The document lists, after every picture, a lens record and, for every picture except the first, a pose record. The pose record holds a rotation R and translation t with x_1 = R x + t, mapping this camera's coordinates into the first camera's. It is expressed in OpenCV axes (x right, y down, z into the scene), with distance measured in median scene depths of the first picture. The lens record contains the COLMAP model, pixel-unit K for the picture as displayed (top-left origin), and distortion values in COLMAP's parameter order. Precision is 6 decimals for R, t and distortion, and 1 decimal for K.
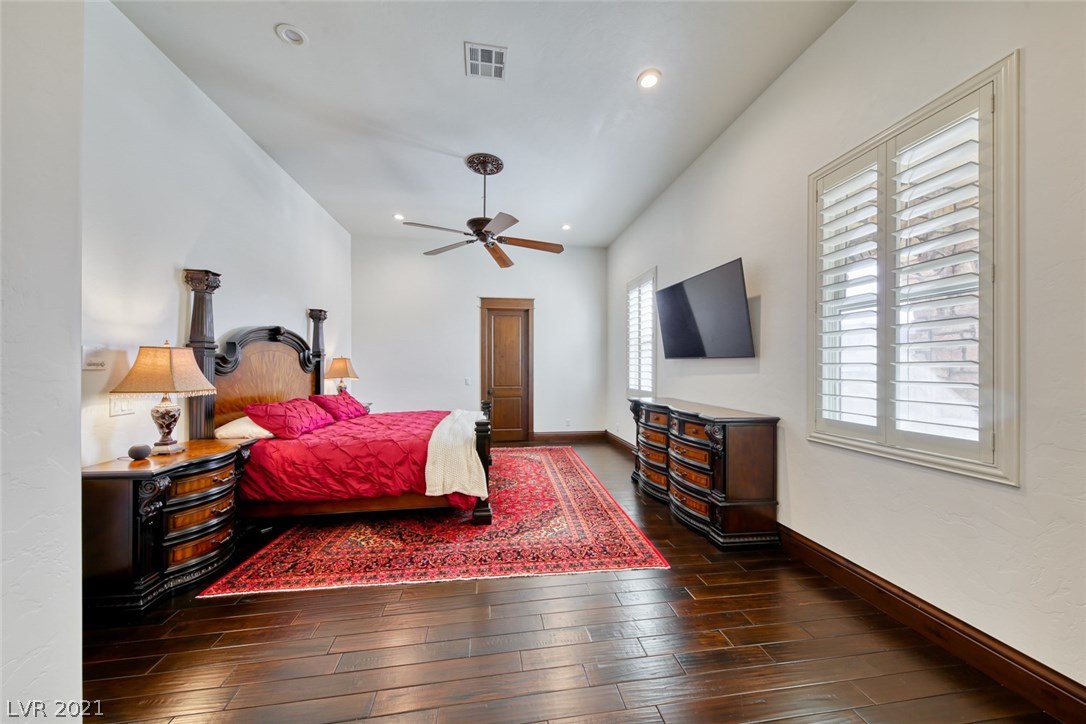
lens RADIAL K [[370.6, 0, 544.3], [0, 370.6, 365.3], [0, 0, 1]] dist [0.014018, 0.000013]
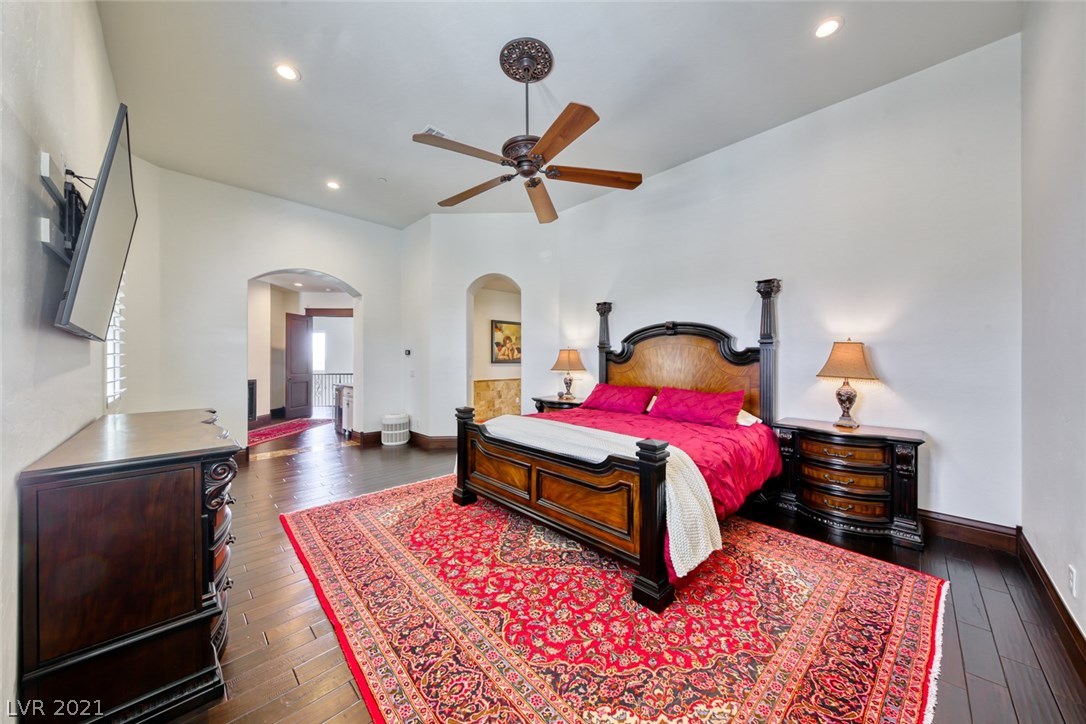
lens RADIAL K [[370.6, 0, 550.3], [0, 370.6, 361.3], [0, 0, 1]] dist [0.014018, 0.000013]
pose [[-0.803088, -0.001085, -0.595859, 0.250202], [-0.000052, 0.999998, -0.001751, 0.011739], [0.595860, -0.001375, -0.803087, 1.811648]]
